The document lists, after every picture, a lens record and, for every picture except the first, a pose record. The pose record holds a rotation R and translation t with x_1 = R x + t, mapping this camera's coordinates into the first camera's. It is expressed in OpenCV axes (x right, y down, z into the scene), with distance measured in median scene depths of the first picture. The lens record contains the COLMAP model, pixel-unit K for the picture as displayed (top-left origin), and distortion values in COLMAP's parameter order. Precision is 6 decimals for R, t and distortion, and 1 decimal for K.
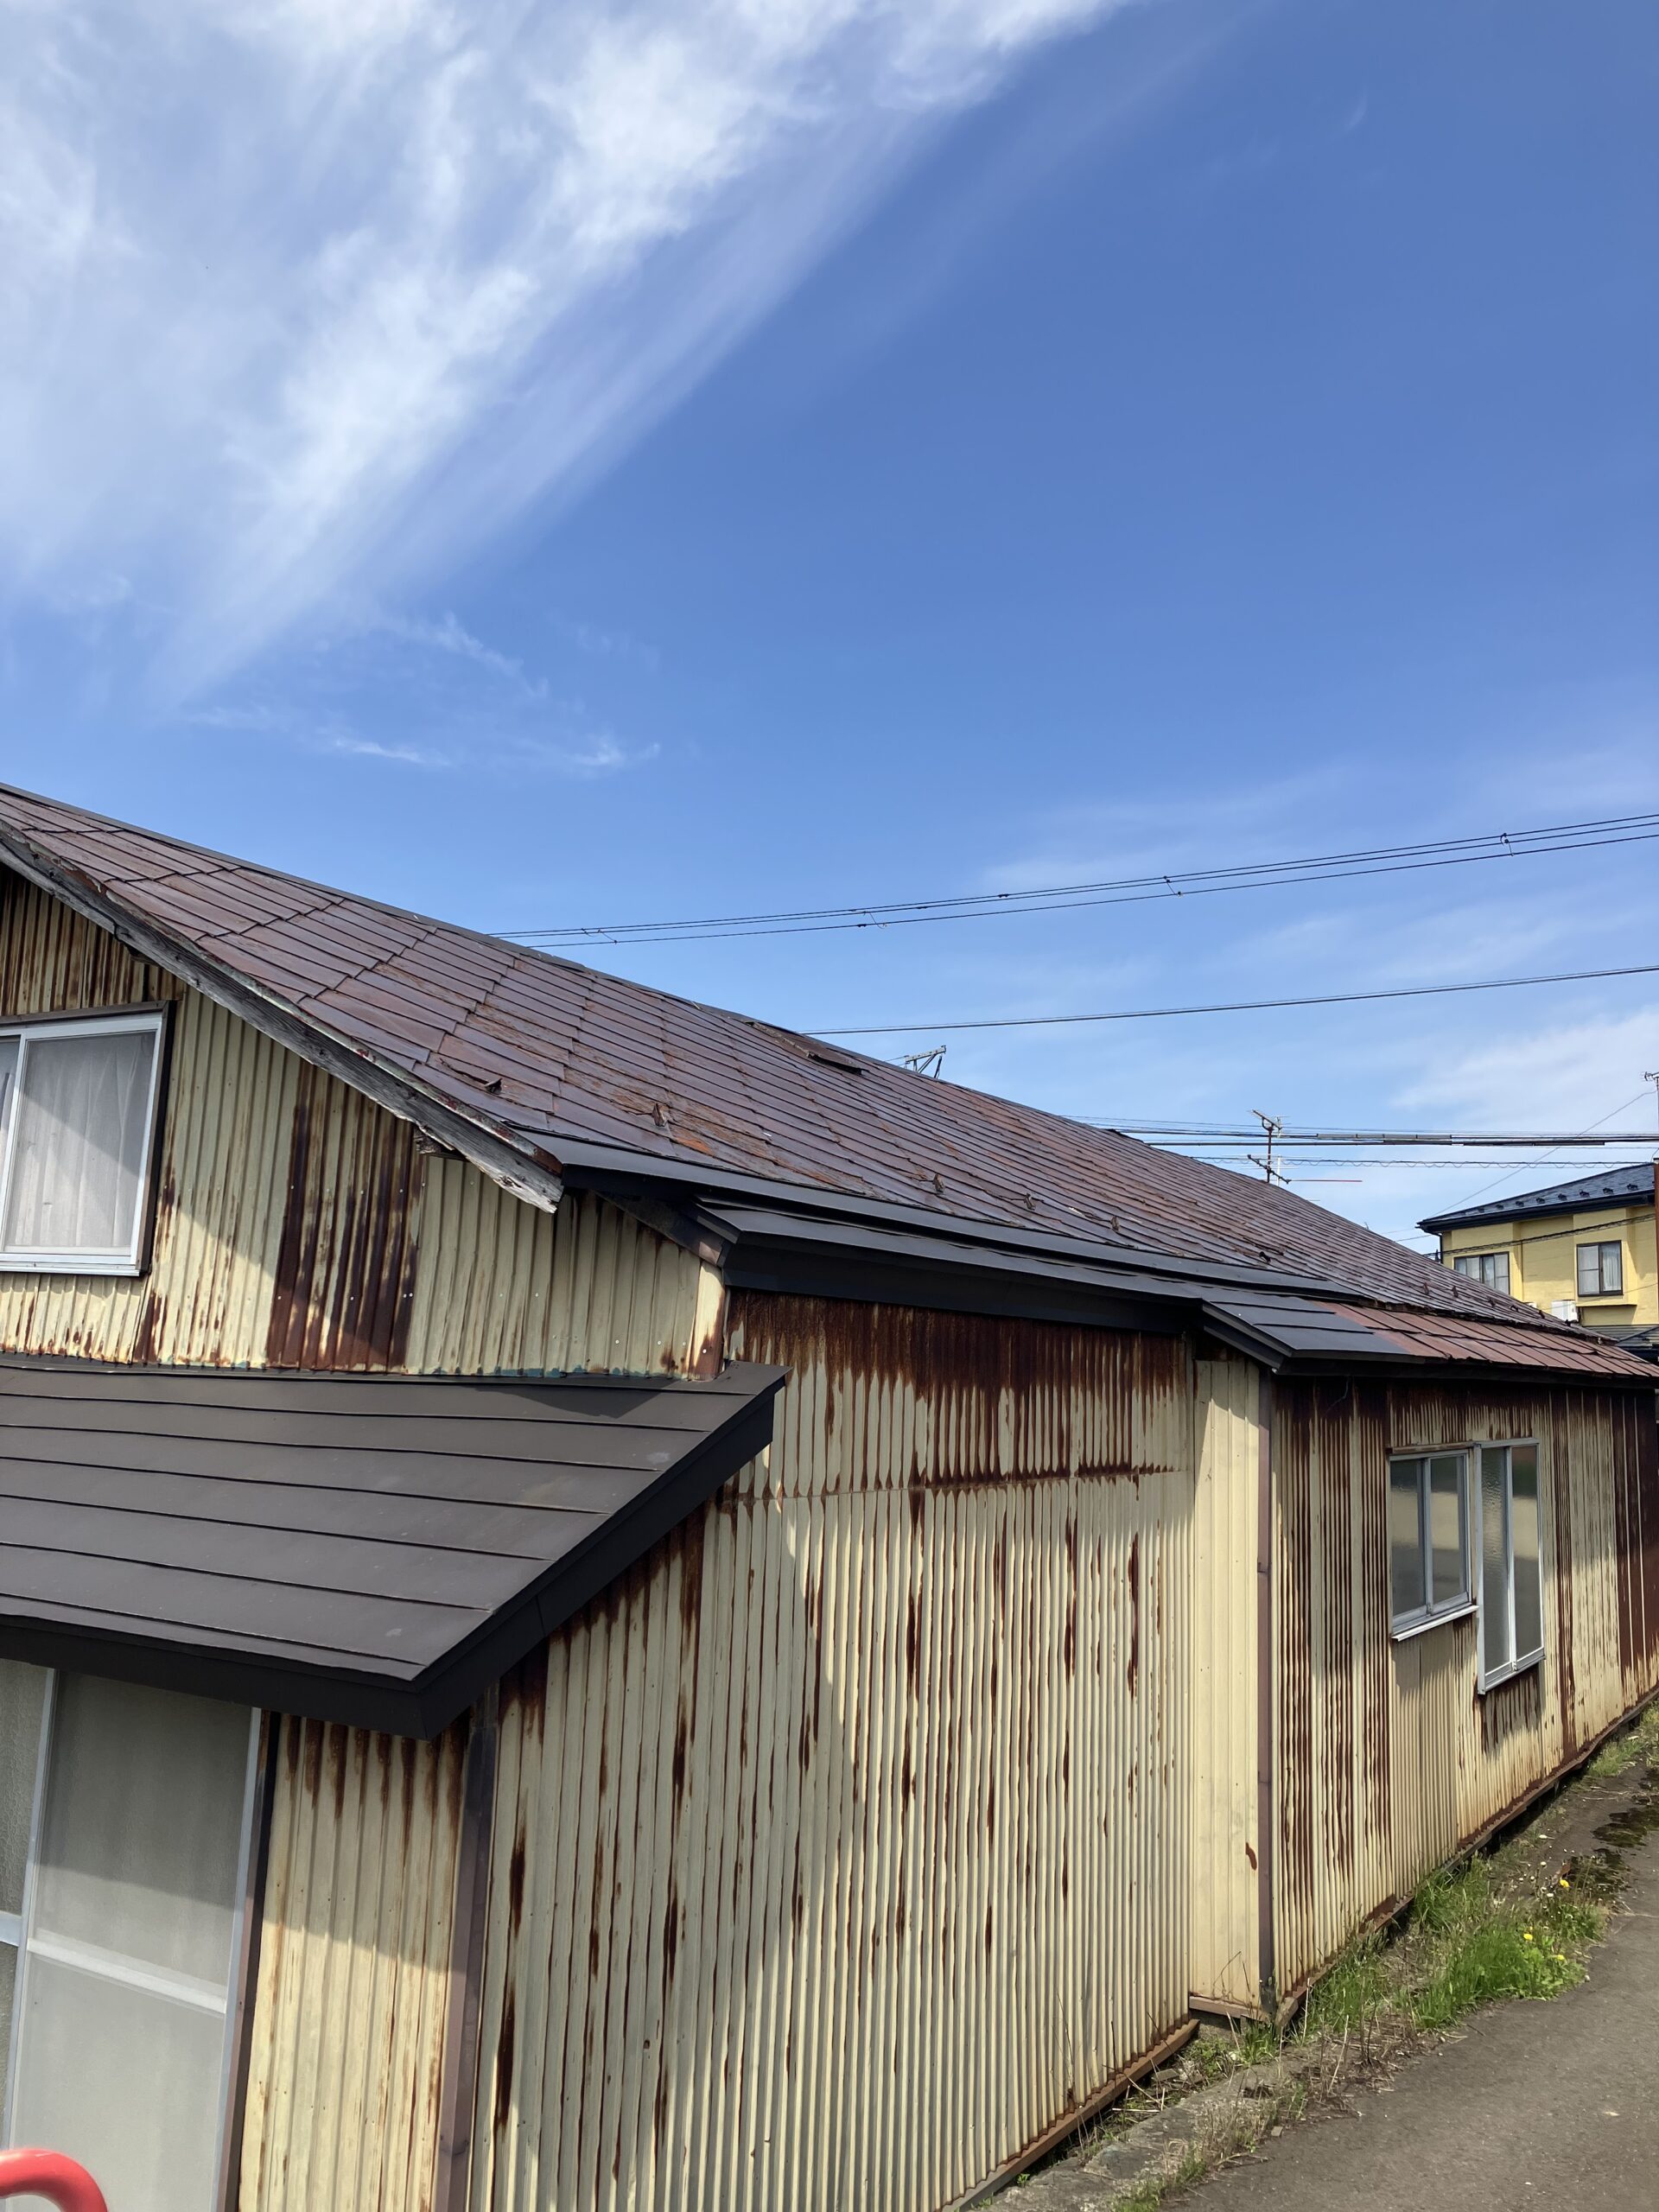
lens RADIAL K [[1816.0, 0, 819.4], [0, 1816.0, 1108.3], [0, 0, 1]] dist [0.021261, -0.023428]
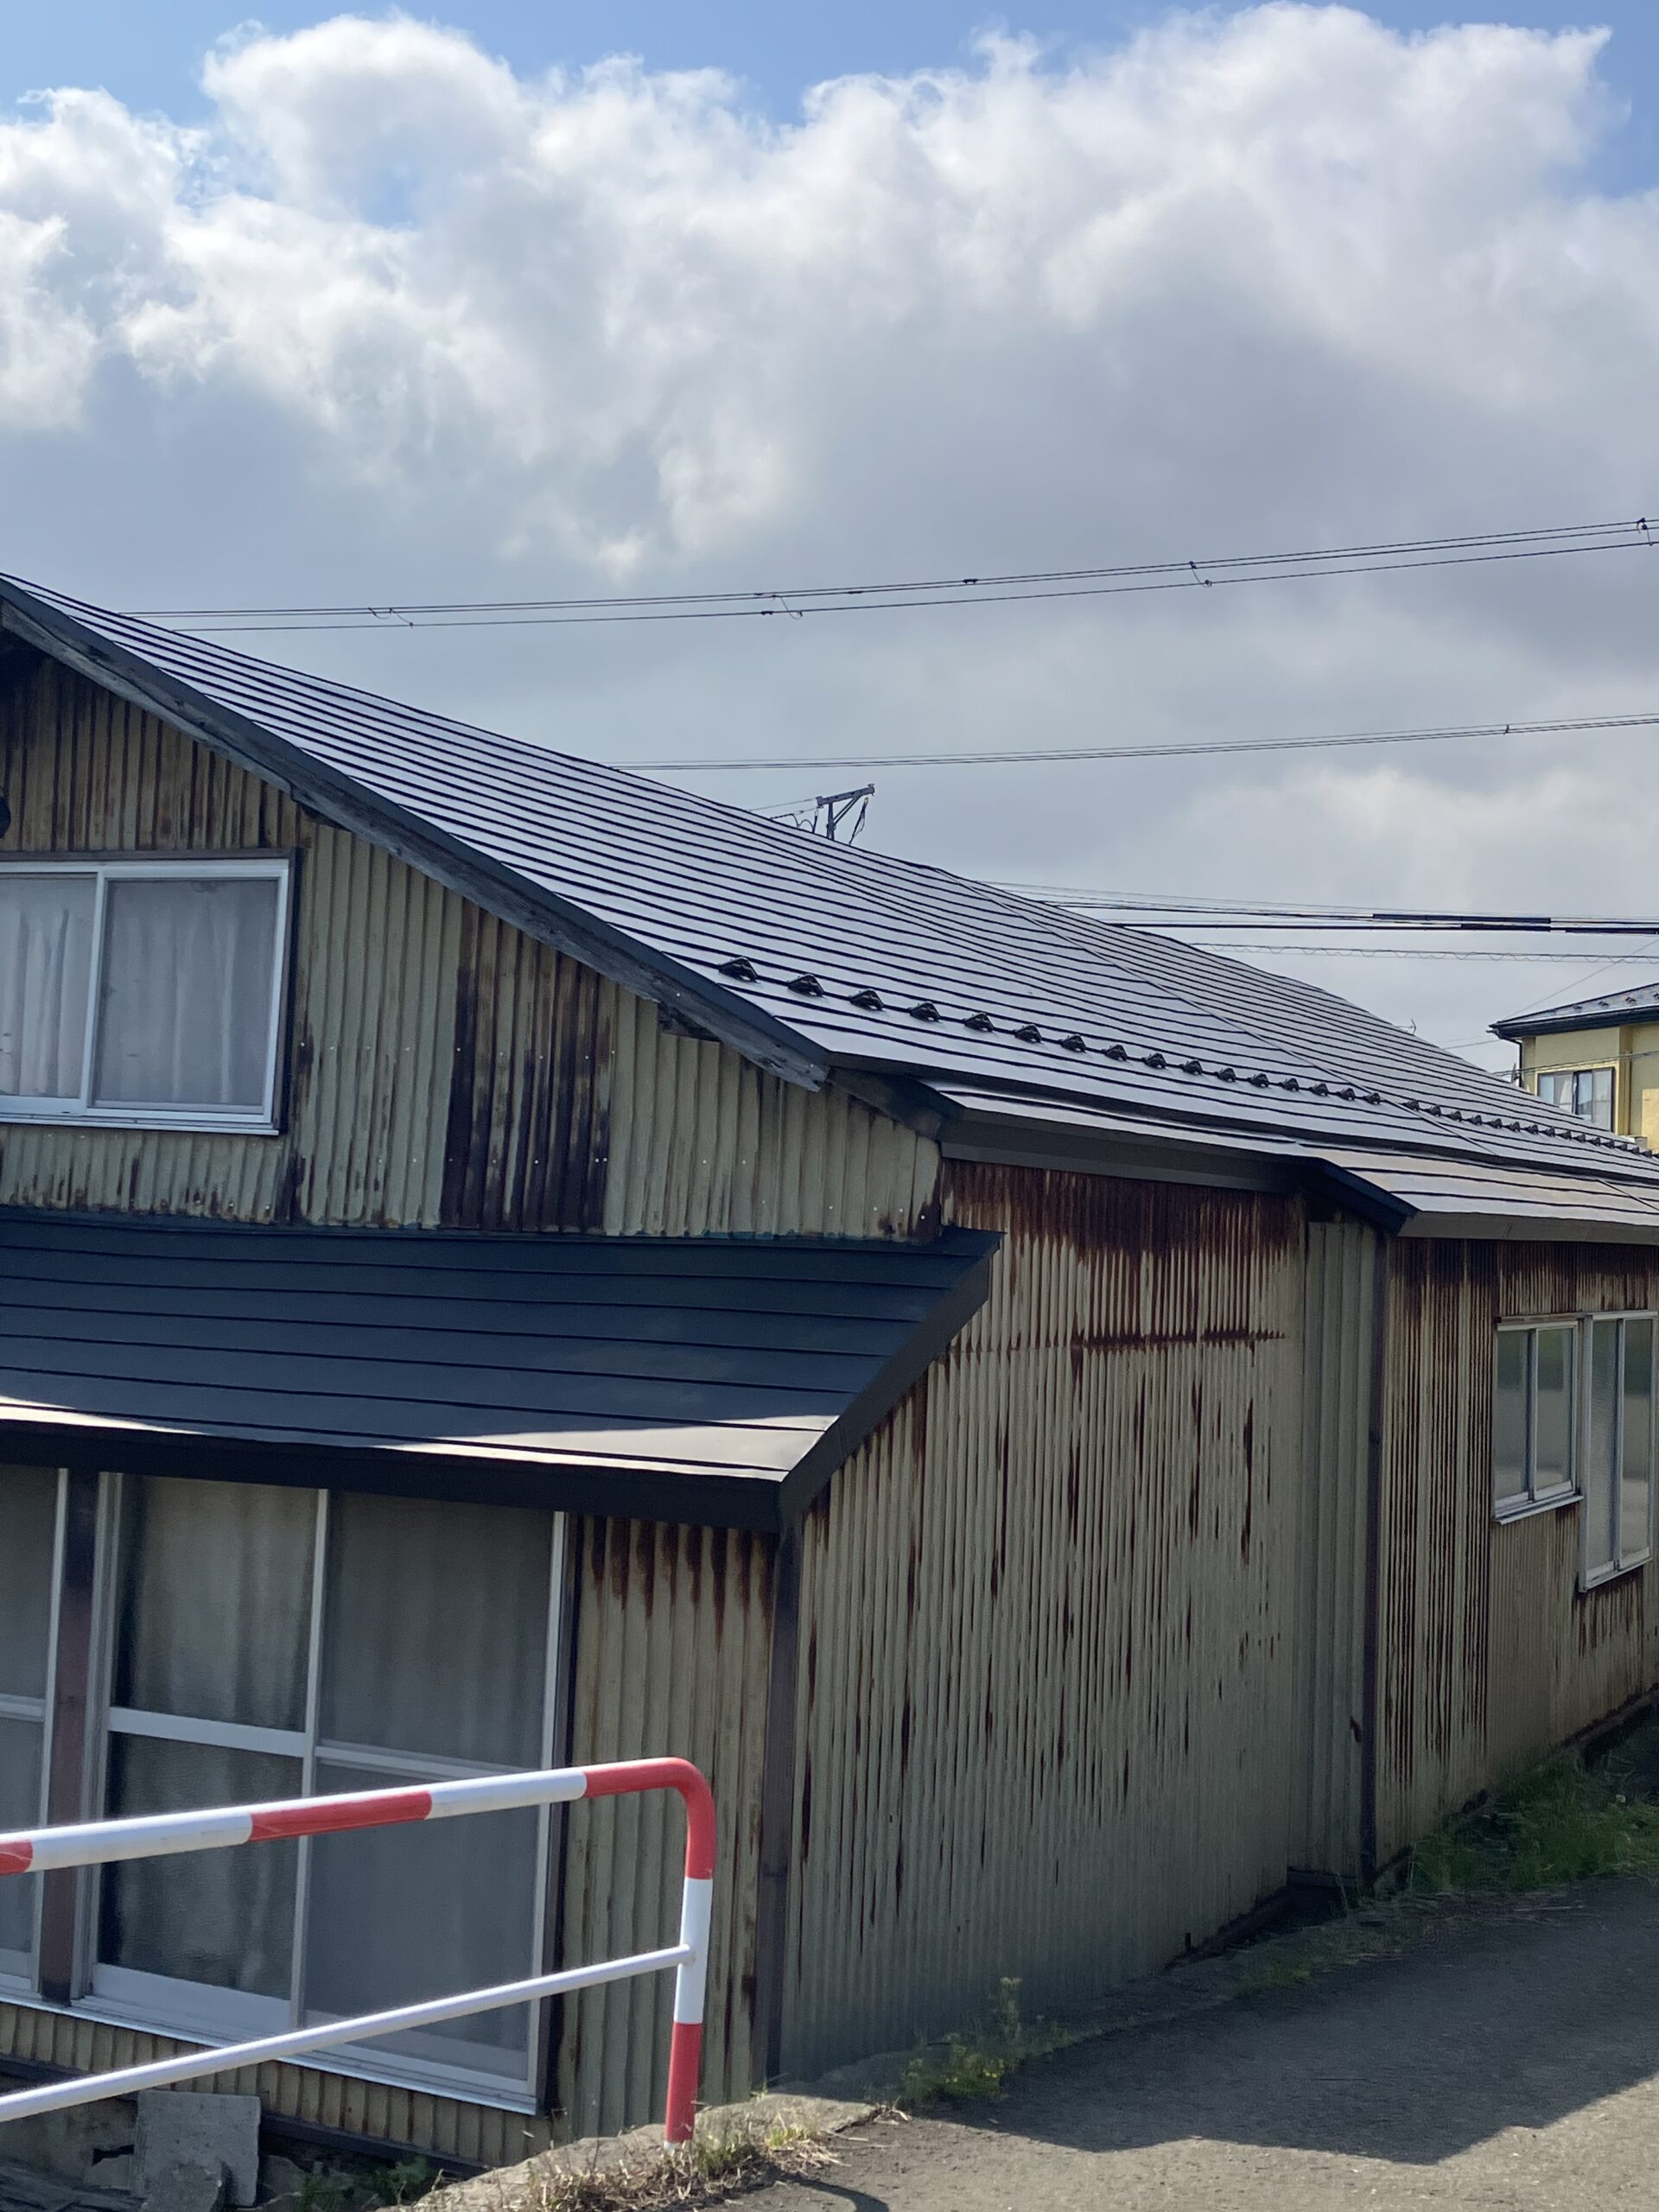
lens RADIAL K [[2833.7, 0, 837.4], [0, 2833.7, 1094.5], [0, 0, 1]] dist [0.070506, 0.000000]
pose [[0.995164, 0.007497, 0.097940, -0.226757], [-0.017006, 0.995177, 0.096614, -0.081740], [-0.096744, -0.097812, 0.990492, -0.534451]]
